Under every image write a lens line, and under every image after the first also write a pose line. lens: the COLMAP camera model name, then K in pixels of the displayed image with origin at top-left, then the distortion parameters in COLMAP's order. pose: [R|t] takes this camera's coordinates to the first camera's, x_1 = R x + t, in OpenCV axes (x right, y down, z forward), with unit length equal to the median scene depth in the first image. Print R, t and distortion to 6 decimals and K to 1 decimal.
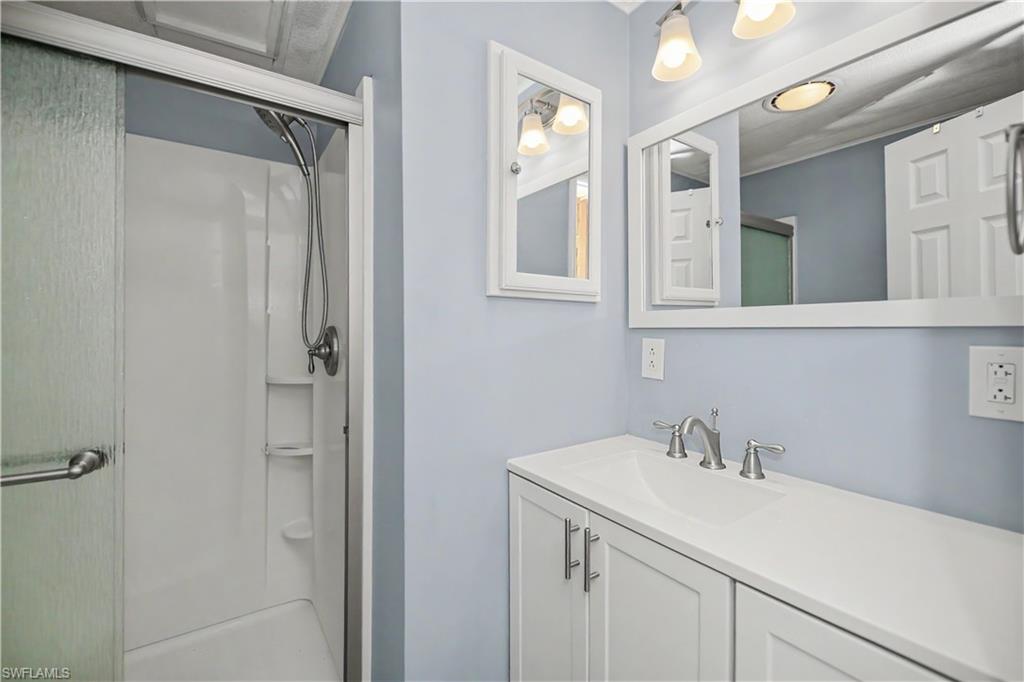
lens RADIAL K [[422.0, 0, 514.8], [0, 422.0, 327.4], [0, 0, 1]] dist [-0.001471, -0.000089]
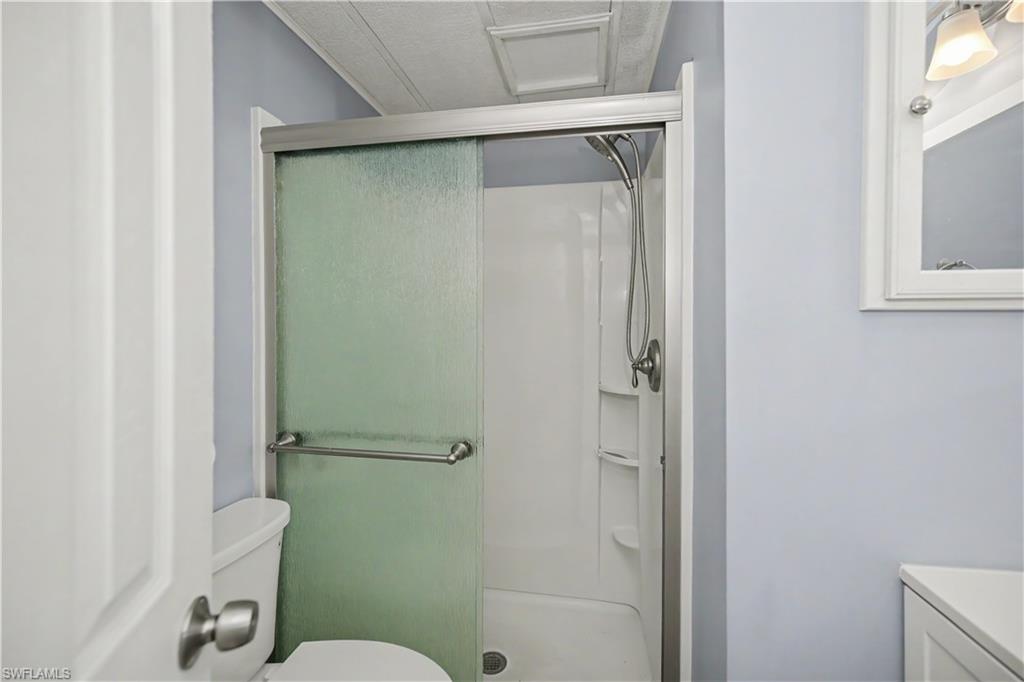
lens RADIAL K [[422.0, 0, 514.8], [0, 422.0, 327.4], [0, 0, 1]] dist [-0.001471, -0.000089]
pose [[0.718481, 0.002601, -0.695542, 0.004451], [-0.002447, 0.999996, 0.001211, -0.033610], [0.695542, 0.000832, 0.718485, 0.095314]]
